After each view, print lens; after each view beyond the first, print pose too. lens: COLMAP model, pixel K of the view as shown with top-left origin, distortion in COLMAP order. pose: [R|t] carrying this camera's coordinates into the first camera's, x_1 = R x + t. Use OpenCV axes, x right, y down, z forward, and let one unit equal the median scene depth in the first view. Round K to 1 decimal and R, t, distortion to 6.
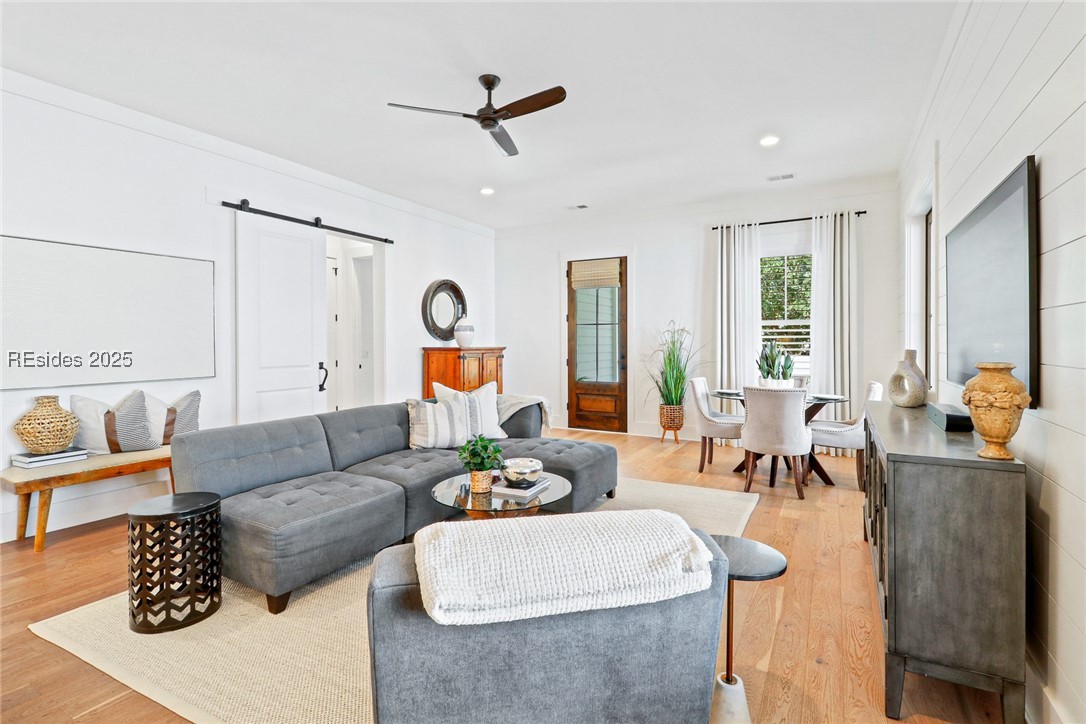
lens RADIAL K [[520.9, 0, 536.5], [0, 520.9, 350.7], [0, 0, 1]] dist [0.017798, -0.009909]
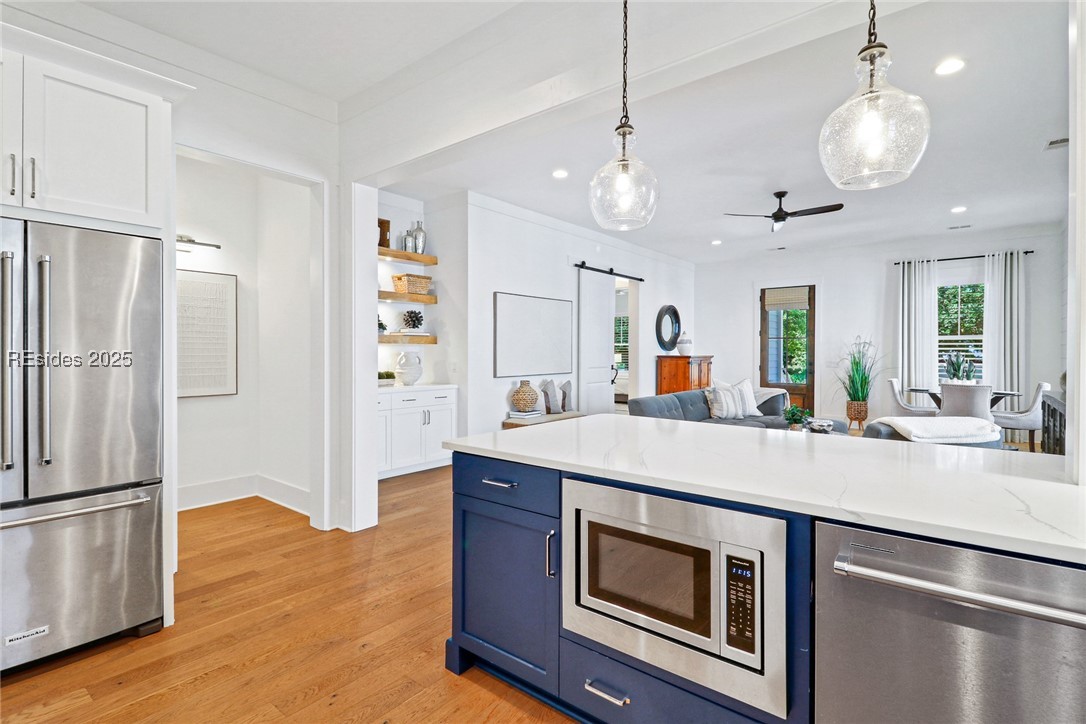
lens RADIAL K [[520.9, 0, 540.1], [0, 520.9, 358.2], [0, 0, 1]] dist [0.017798, -0.009909]
pose [[0.985779, 0.005765, -0.167947, -0.315586], [-0.006614, 0.999968, -0.004495, 0.009218], [0.167916, 0.005542, 0.985786, -0.429083]]
